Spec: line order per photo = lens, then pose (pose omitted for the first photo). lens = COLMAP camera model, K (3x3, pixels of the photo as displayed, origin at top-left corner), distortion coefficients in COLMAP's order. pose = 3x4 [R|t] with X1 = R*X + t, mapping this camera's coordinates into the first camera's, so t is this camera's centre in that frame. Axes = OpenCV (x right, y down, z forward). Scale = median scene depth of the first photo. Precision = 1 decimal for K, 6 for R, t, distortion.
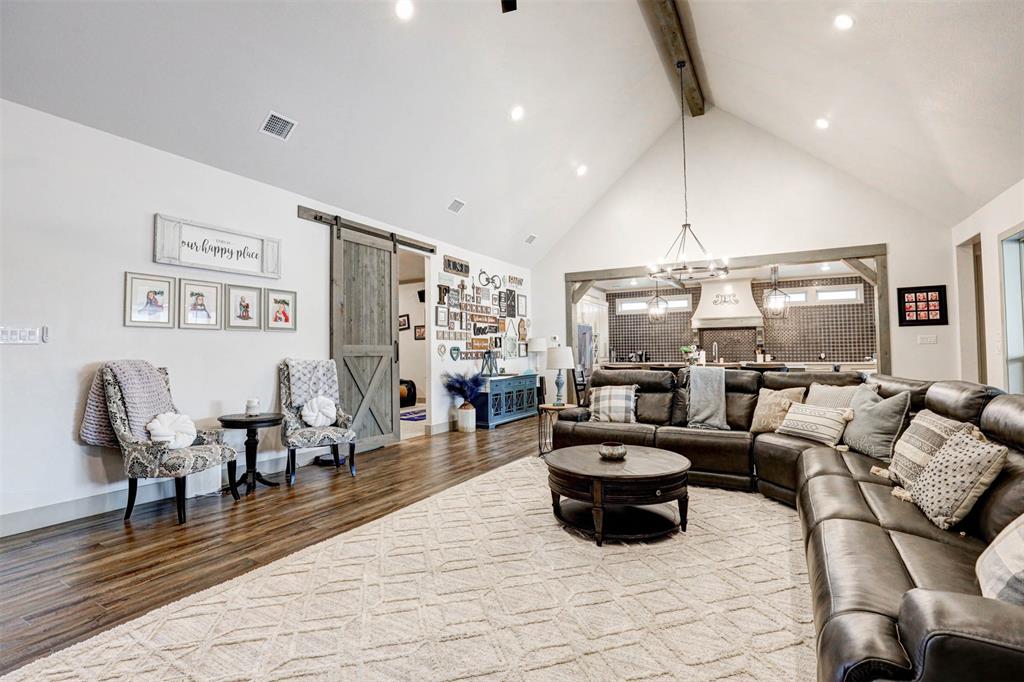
lens RADIAL K [[479.9, 0, 516.3], [0, 479.9, 334.5], [0, 0, 1]] dist [-0.032227, 0.006464]
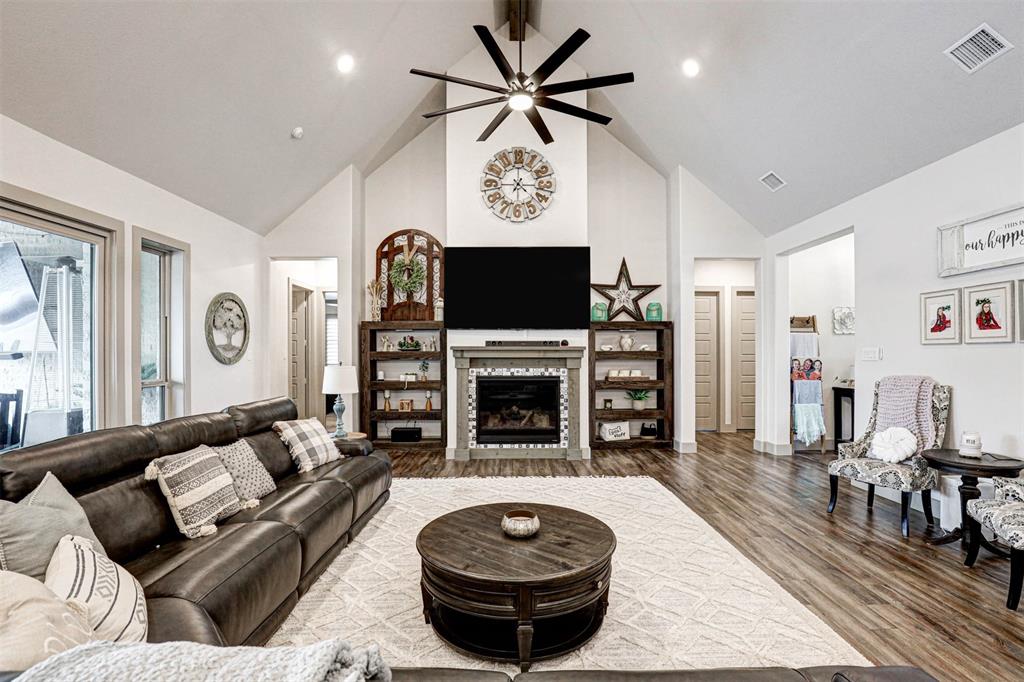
lens RADIAL K [[479.9, 0, 514.8], [0, 479.9, 350.5], [0, 0, 1]] dist [-0.032227, 0.006464]
pose [[-0.873150, 0.003560, -0.487438, 0.248837], [0.023105, 0.999152, -0.034091, 0.005552], [0.486903, -0.041029, -0.872492, 0.732544]]
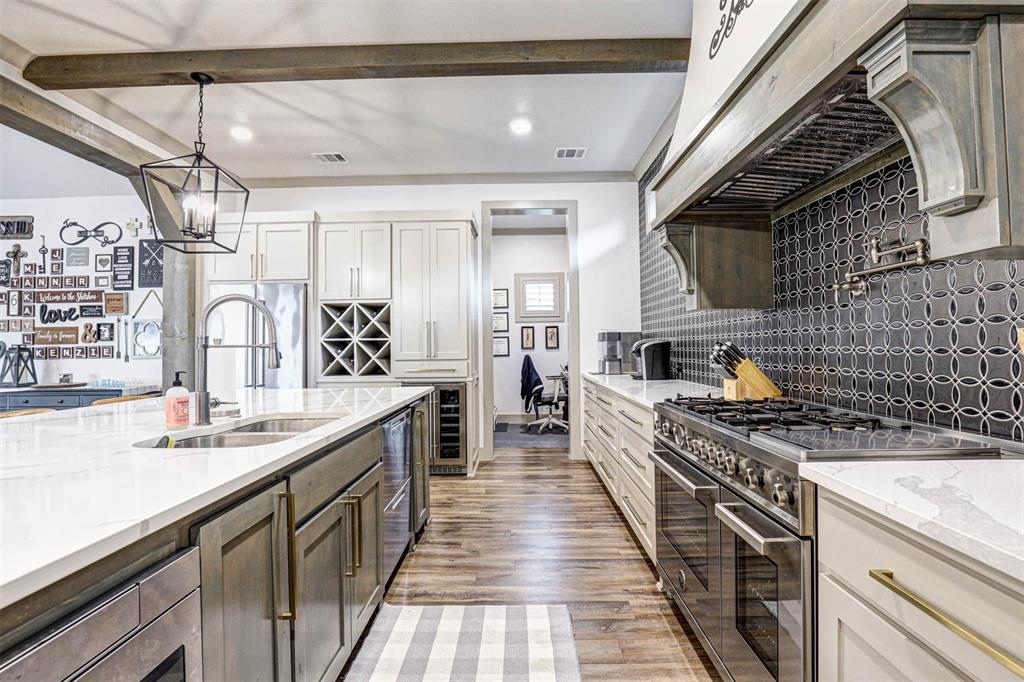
lens RADIAL K [[473.5, 0, 515.0], [0, 473.5, 335.4], [0, 0, 1]] dist [-0.019618, 0.000406]
pose [[0.460827, -0.016565, -0.887336, 0.833514], [0.042078, 0.999109, 0.003200, 0.046991], [0.886492, -0.038812, 0.461113, 1.360909]]
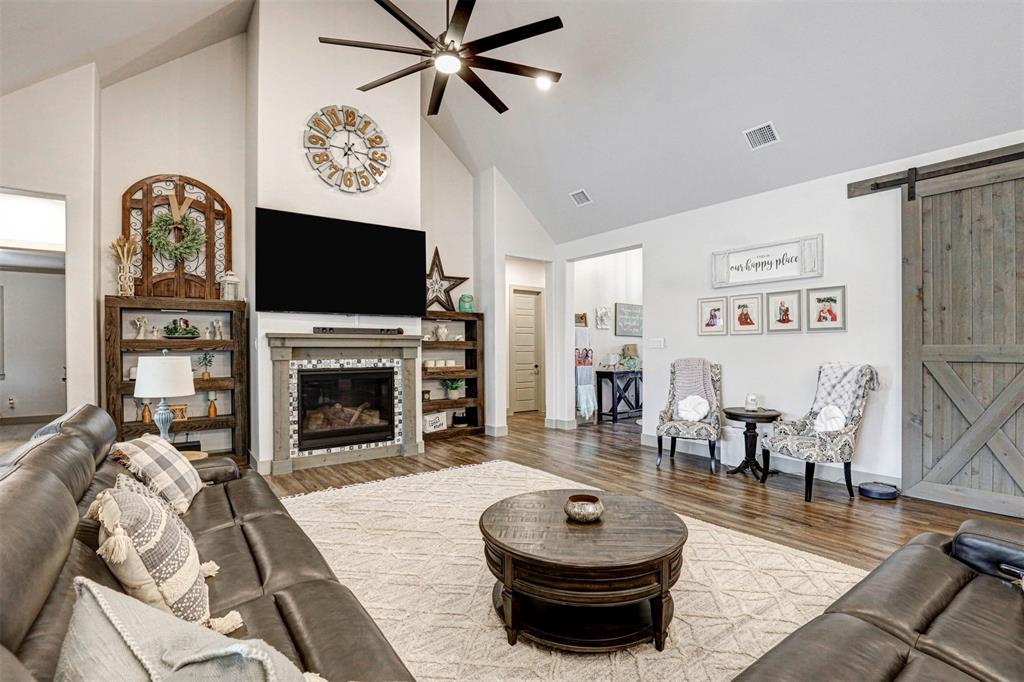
lens RADIAL K [[479.9, 0, 513.9], [0, 479.9, 347.5], [0, 0, 1]] dist [-0.032227, 0.006464]
pose [[-0.416514, 0.005867, -0.909110, 0.392112], [0.037863, 0.999224, -0.010898, 0.007477], [0.908341, -0.038960, -0.416413, 0.541769]]
